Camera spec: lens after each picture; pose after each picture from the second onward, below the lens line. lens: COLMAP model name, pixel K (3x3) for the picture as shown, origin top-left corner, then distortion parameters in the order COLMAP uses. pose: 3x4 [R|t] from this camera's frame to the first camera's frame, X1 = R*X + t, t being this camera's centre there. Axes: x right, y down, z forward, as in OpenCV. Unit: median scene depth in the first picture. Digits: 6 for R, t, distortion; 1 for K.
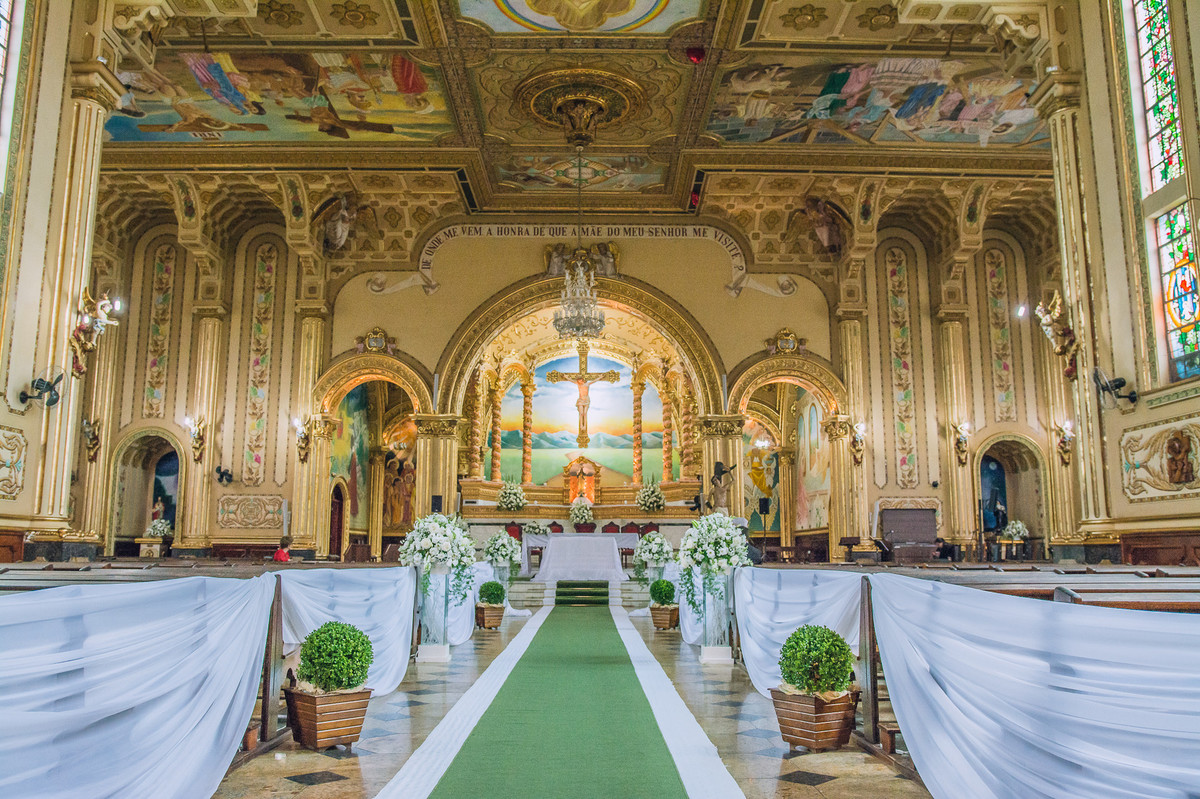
lens RADIAL K [[956.9, 0, 599.8], [0, 956.9, 410.5], [0, 0, 1]] dist [-0.072552, 0.019794]
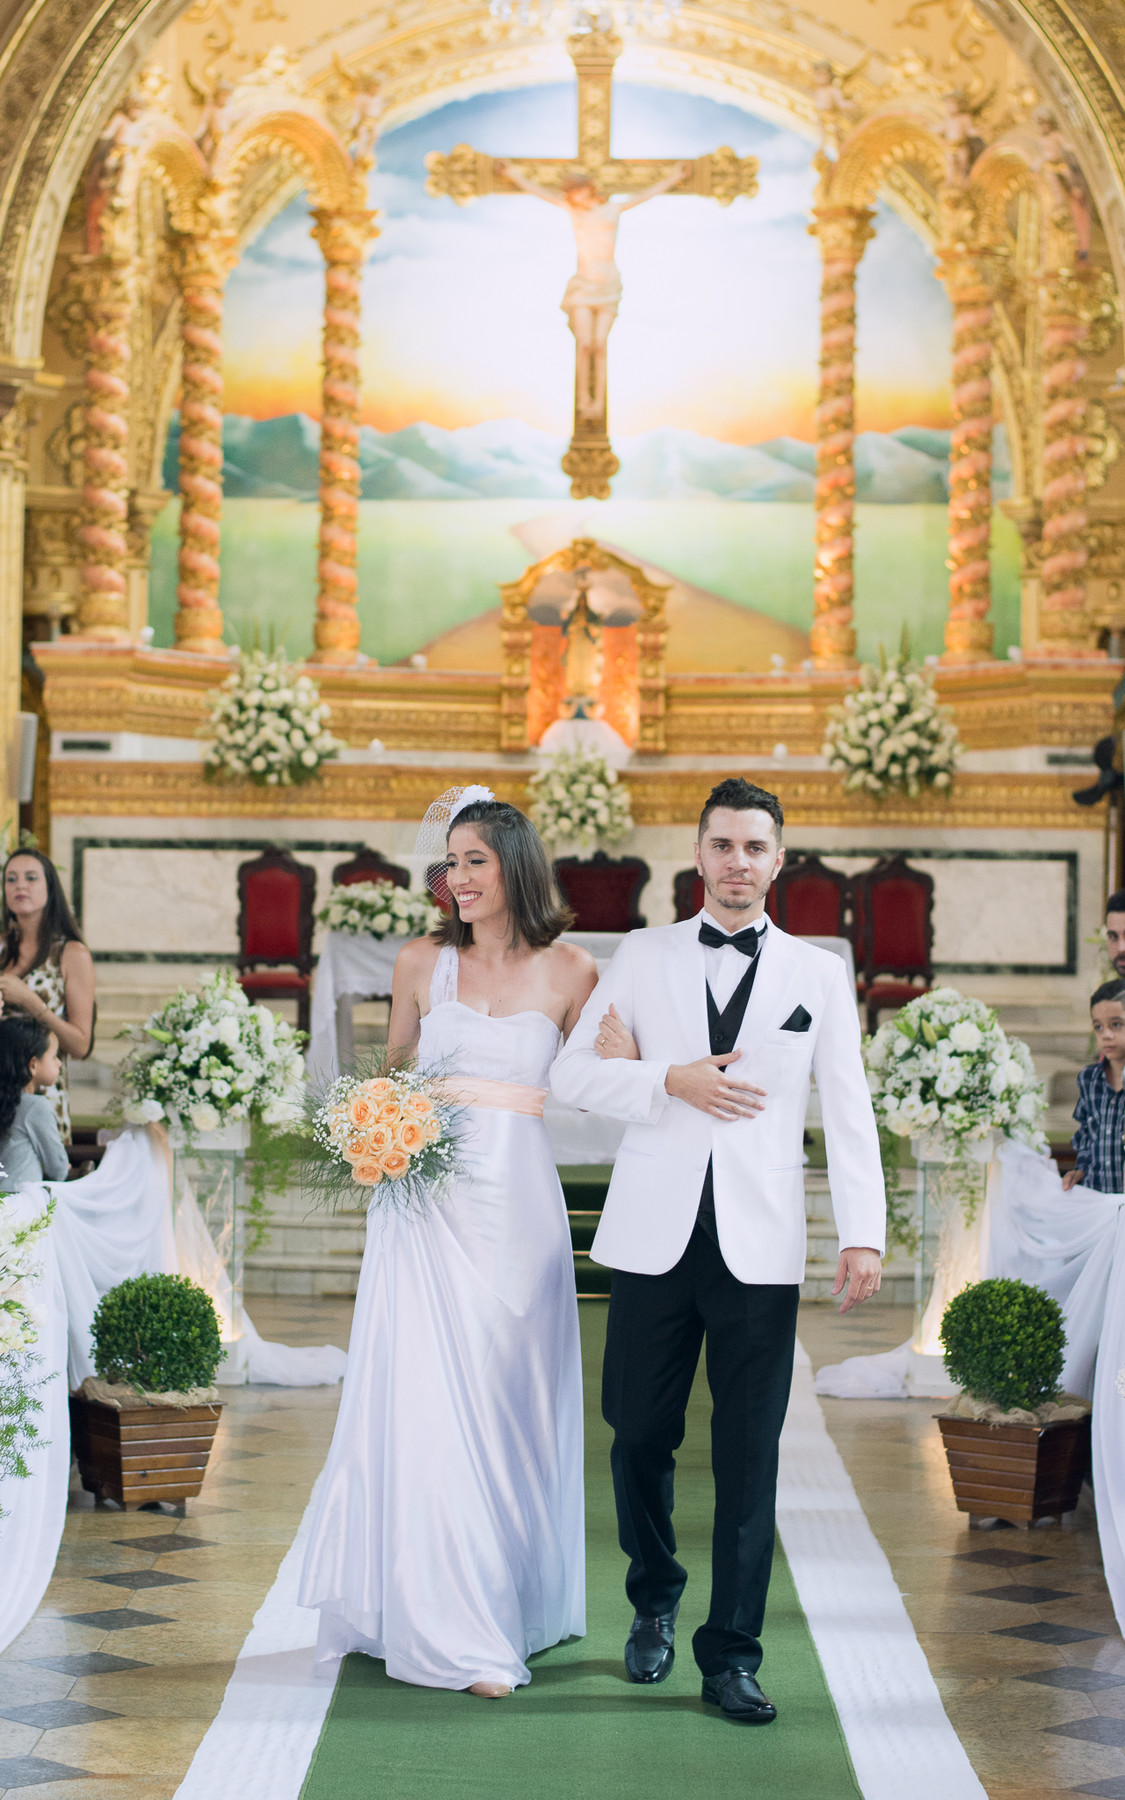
lens RADIAL K [[4025.7, 0, 562.4], [0, 4025.7, 908.0], [0, 0, 1]] dist [-0.096993, 0.000000]
pose [[0.999724, 0.012620, -0.019828, -0.004538], [-0.009424, 0.988073, 0.153695, -0.011685], [0.021531, -0.153466, 0.987919, 0.068634]]
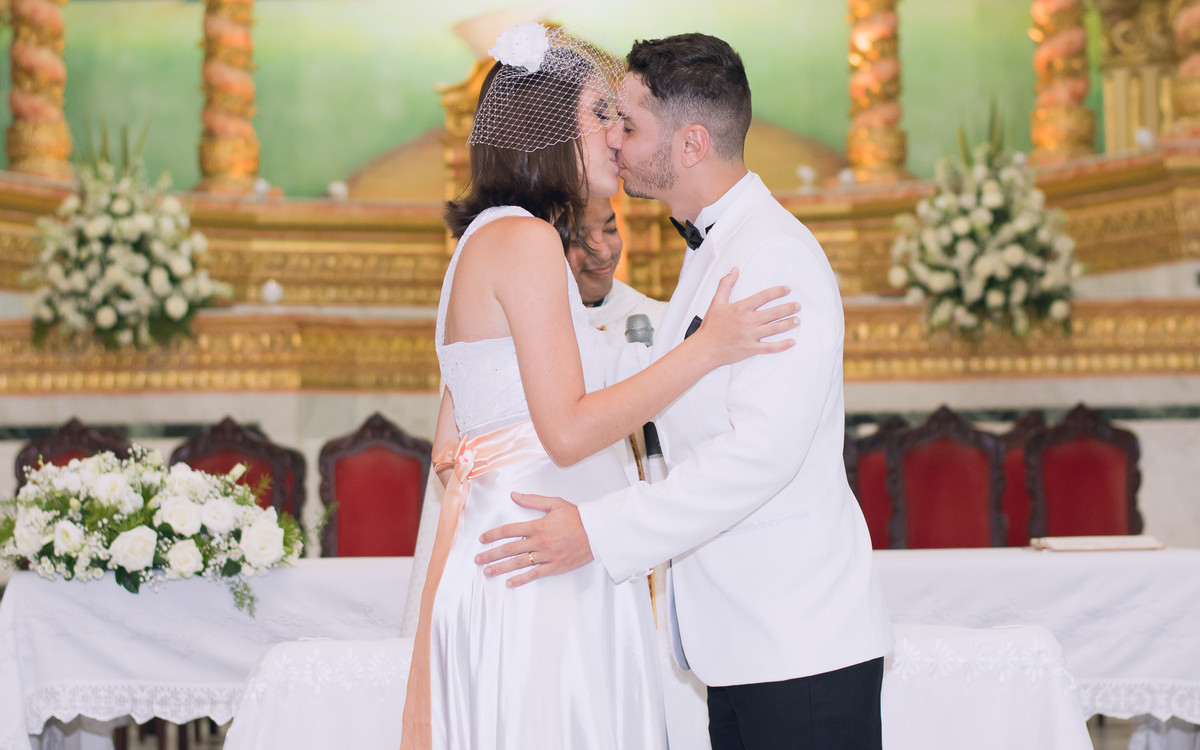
lens RADIAL K [[3155.7, 0, 624.2], [0, 3155.7, 288.3], [0, 0, 1]] dist [-0.098818, 0.000000]
pose [[0.999716, -0.018648, 0.014865, -0.015703], [0.017325, 0.996265, 0.084596, 0.051721], [-0.016387, -0.084314, 0.996304, 0.472233]]
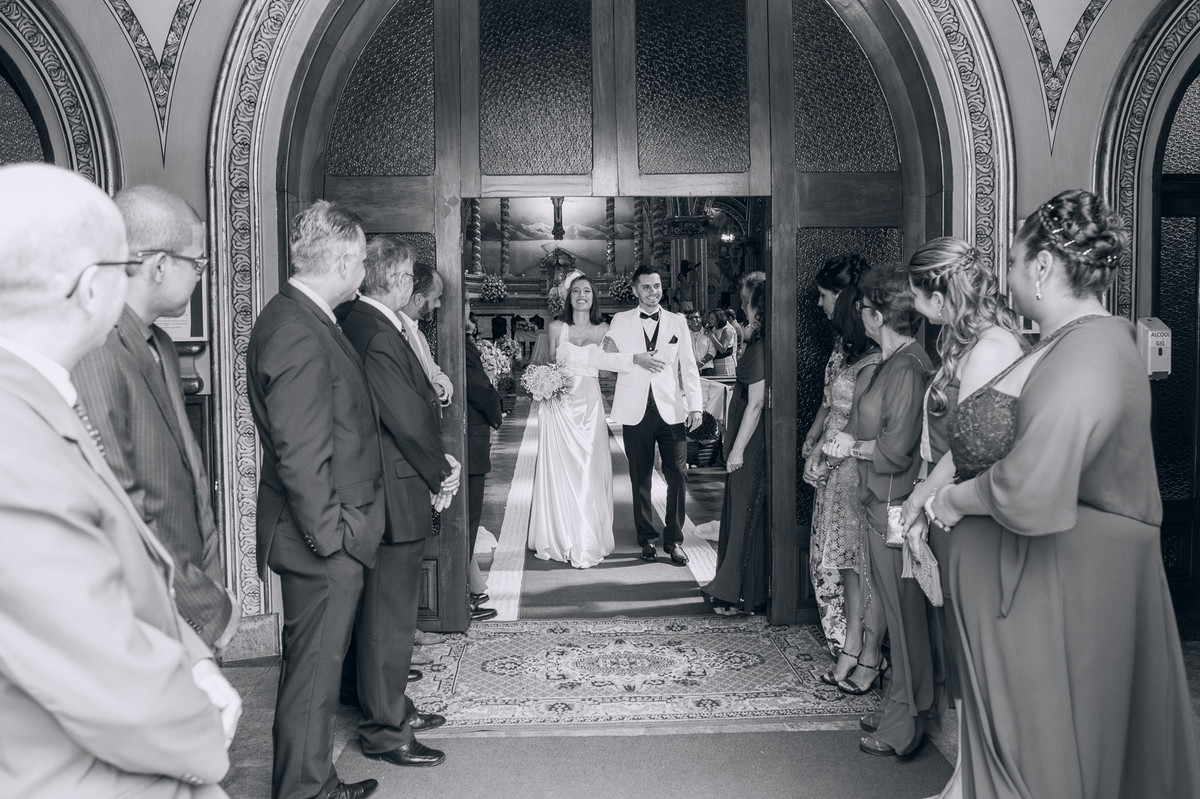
lens RADIAL K [[1071.3, 0, 606.7], [0, 1071.3, 401.9], [0, 0, 1]] dist [-0.055774, -0.000573]
pose [[0.999256, -0.013399, 0.036173, -0.010428], [0.005178, 0.975842, 0.218418, -0.047323], [-0.038226, -0.218068, 0.975185, -0.198263]]
